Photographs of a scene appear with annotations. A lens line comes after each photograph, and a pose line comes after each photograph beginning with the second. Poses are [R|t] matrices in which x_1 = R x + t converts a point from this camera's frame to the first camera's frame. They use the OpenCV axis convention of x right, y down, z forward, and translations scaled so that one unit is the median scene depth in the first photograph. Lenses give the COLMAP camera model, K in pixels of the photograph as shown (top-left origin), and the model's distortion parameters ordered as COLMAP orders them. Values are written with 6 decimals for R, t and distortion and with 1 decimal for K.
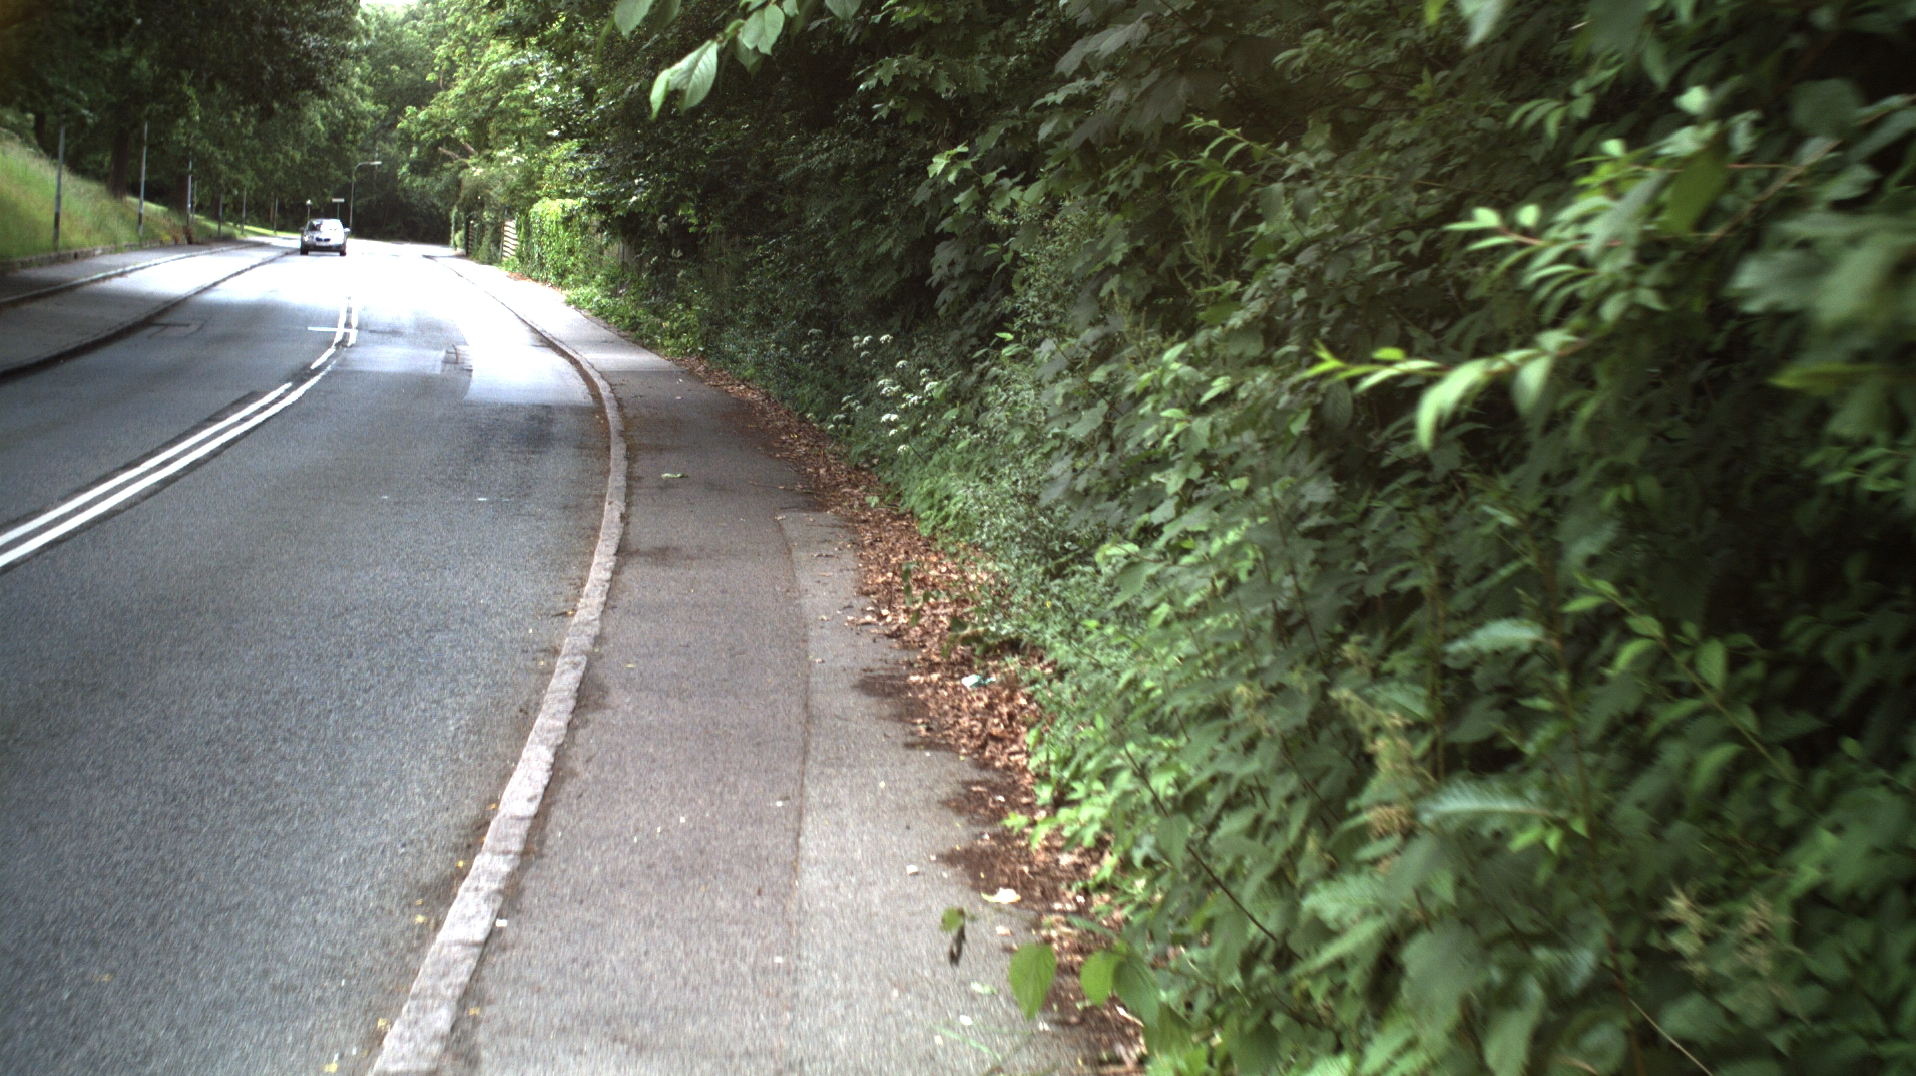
lens RADIAL K [[3602.2, 0, 958.0], [0, 3602.2, 538.0], [0, 0, 1]] dist [-0.299051, 0.511675]
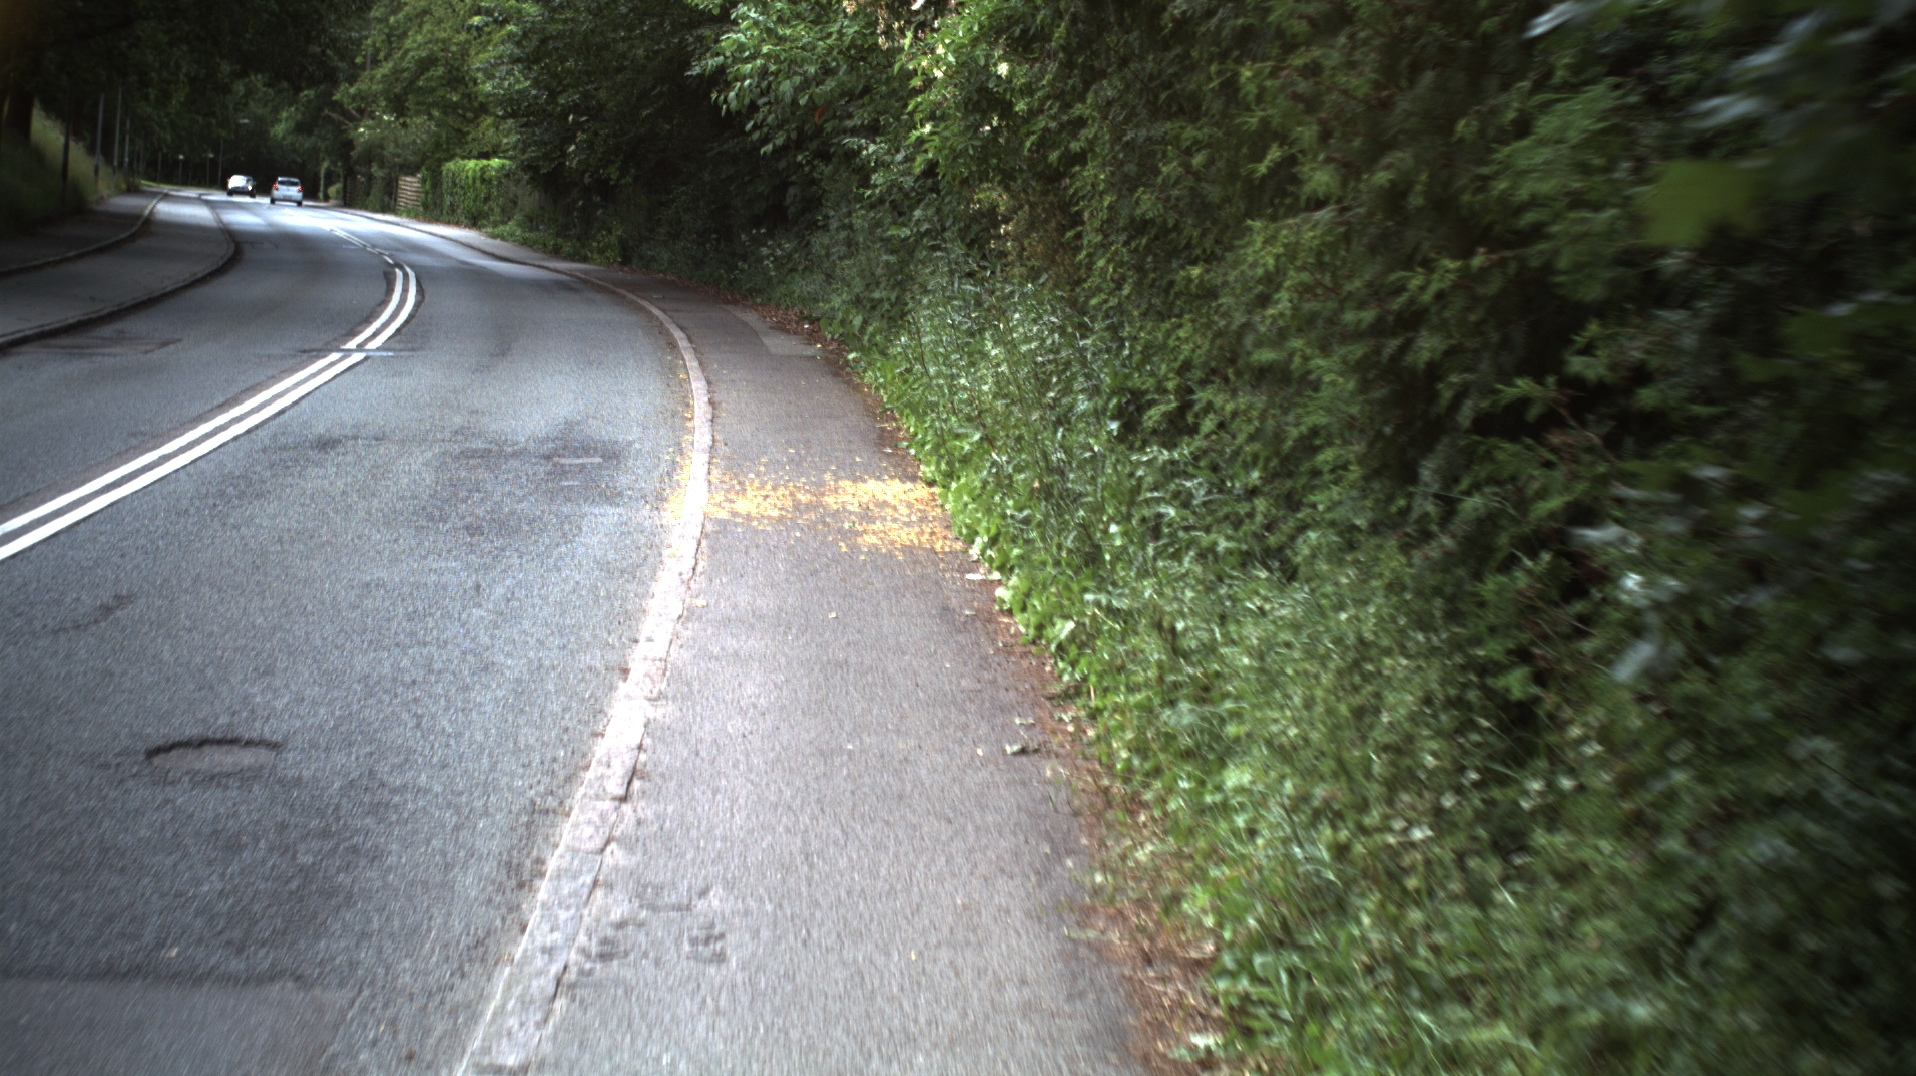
lens RADIAL K [[3602.2, 0, 958.0], [0, 3602.2, 538.0], [0, 0, 1]] dist [-0.299051, 0.511675]
pose [[0.998486, 0.011121, 0.053870, -0.014017], [-0.011669, 0.999883, 0.009876, 0.086281], [-0.053754, -0.010489, 0.998499, -0.943896]]
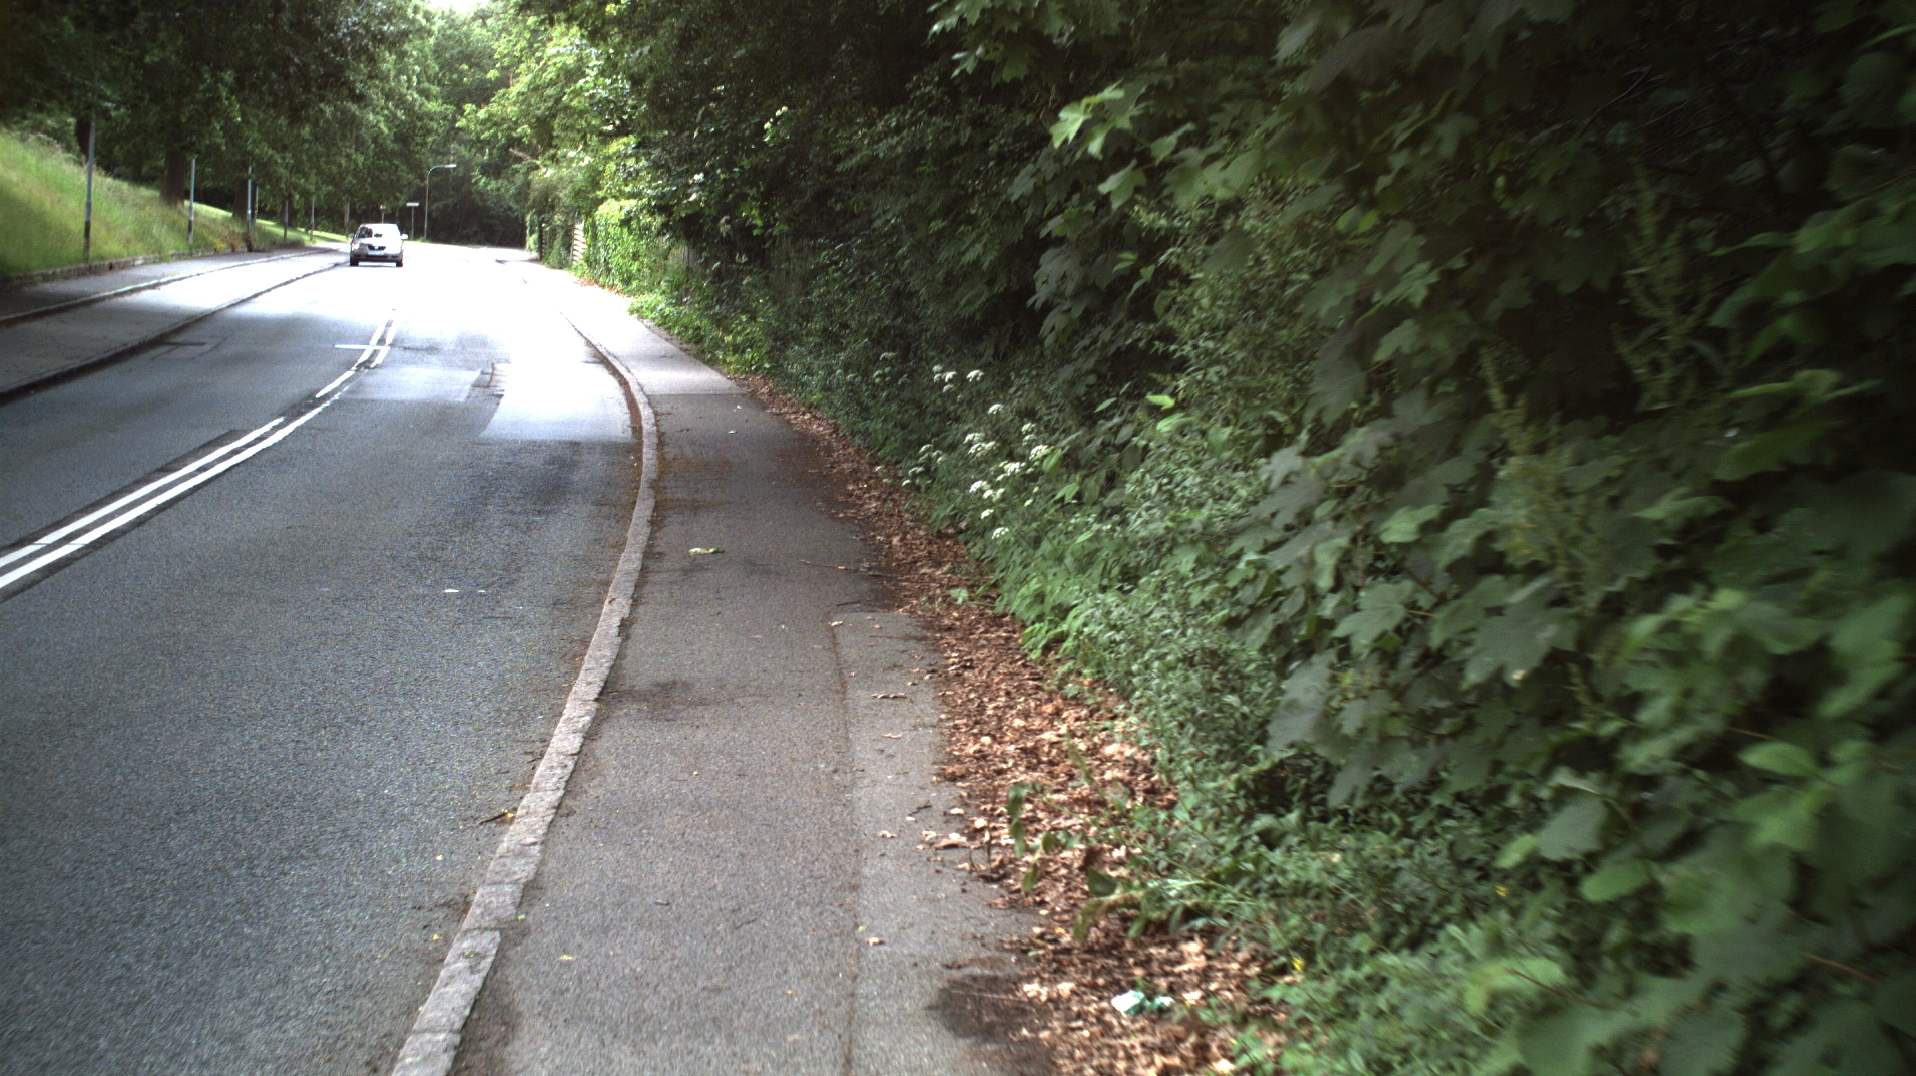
lens RADIAL K [[3602.2, 0, 958.0], [0, 3602.2, 538.0], [0, 0, 1]] dist [-0.299051, 0.511675]
pose [[0.999636, -0.010733, -0.024753, -0.004089], [0.010751, 0.999942, 0.000592, -0.017226], [0.024746, -0.000858, 0.999693, 0.189352]]
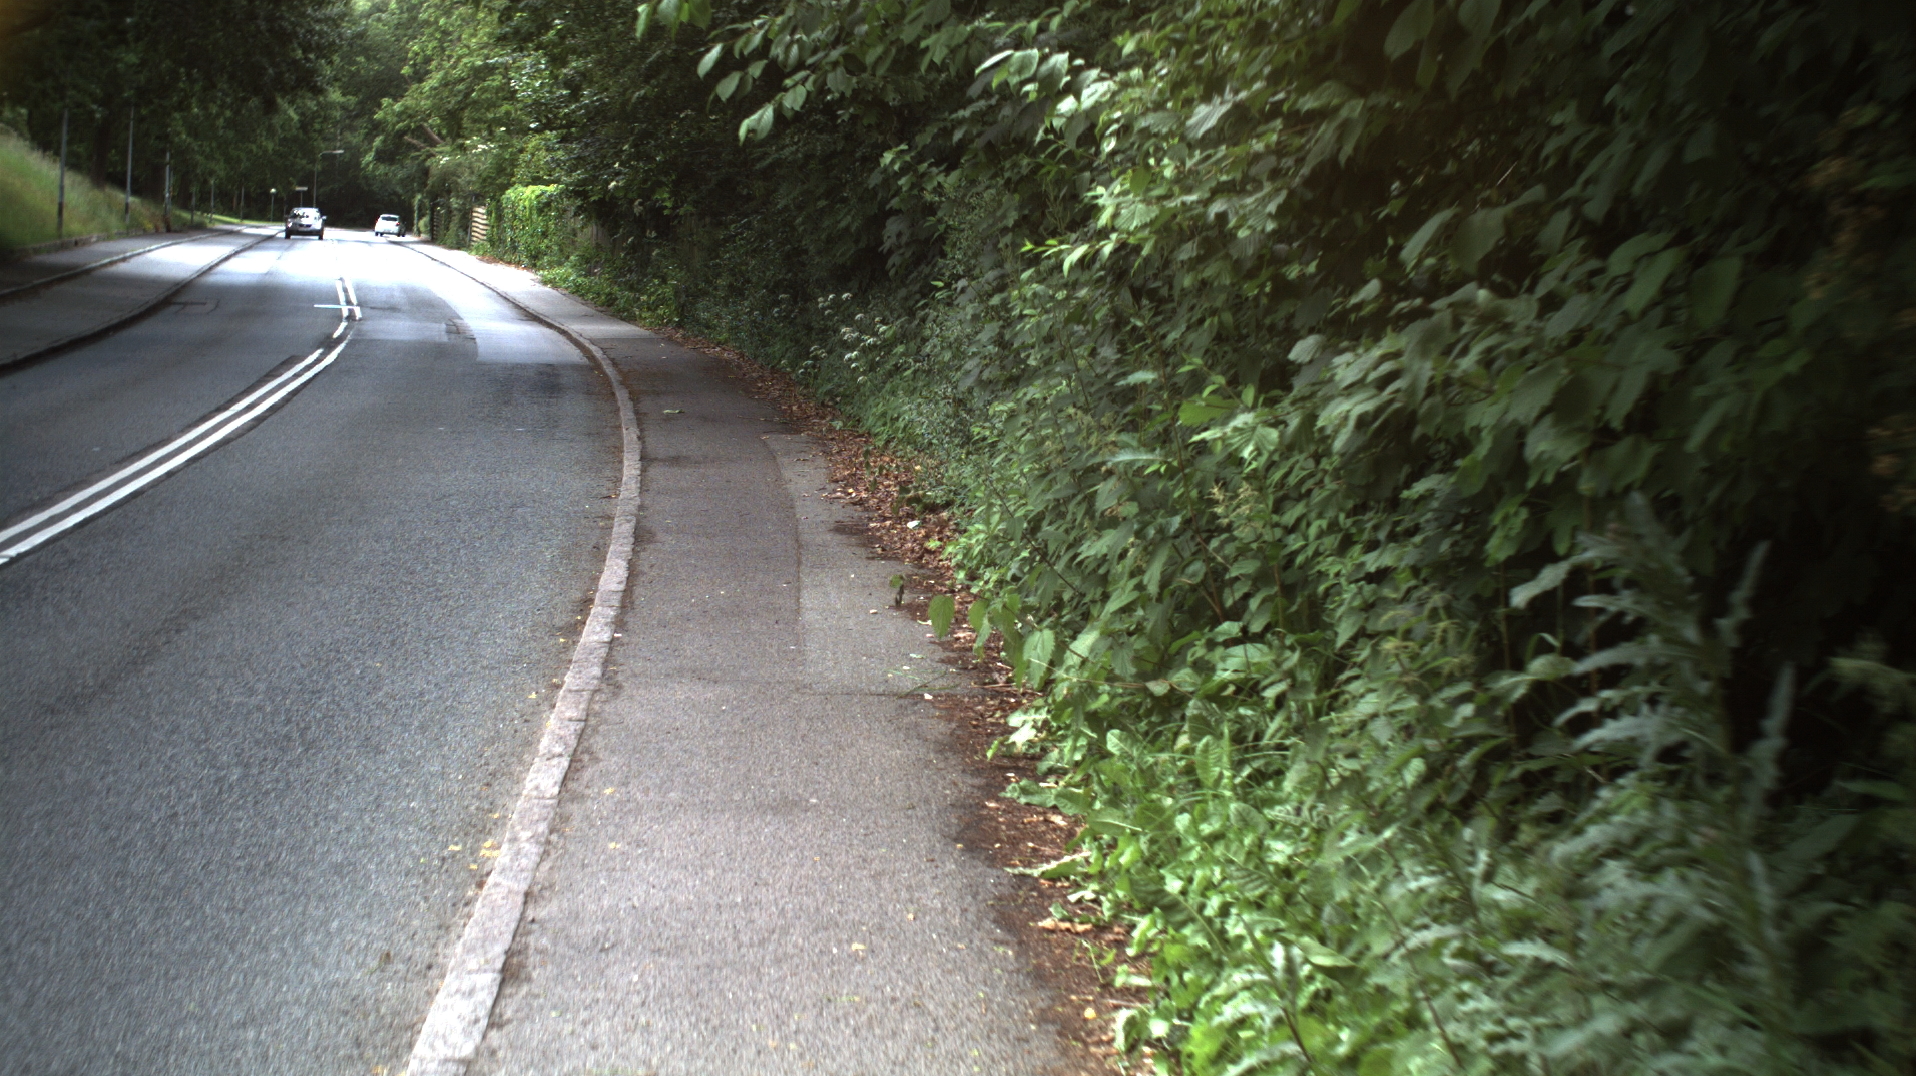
lens RADIAL K [[3602.2, 0, 958.0], [0, 3602.2, 538.0], [0, 0, 1]] dist [-0.299051, 0.511675]
pose [[0.999878, -0.009483, 0.012394, 0.001643], [0.009423, 0.999944, 0.004861, 0.017607], [-0.012439, -0.004744, 0.999911, -0.187765]]
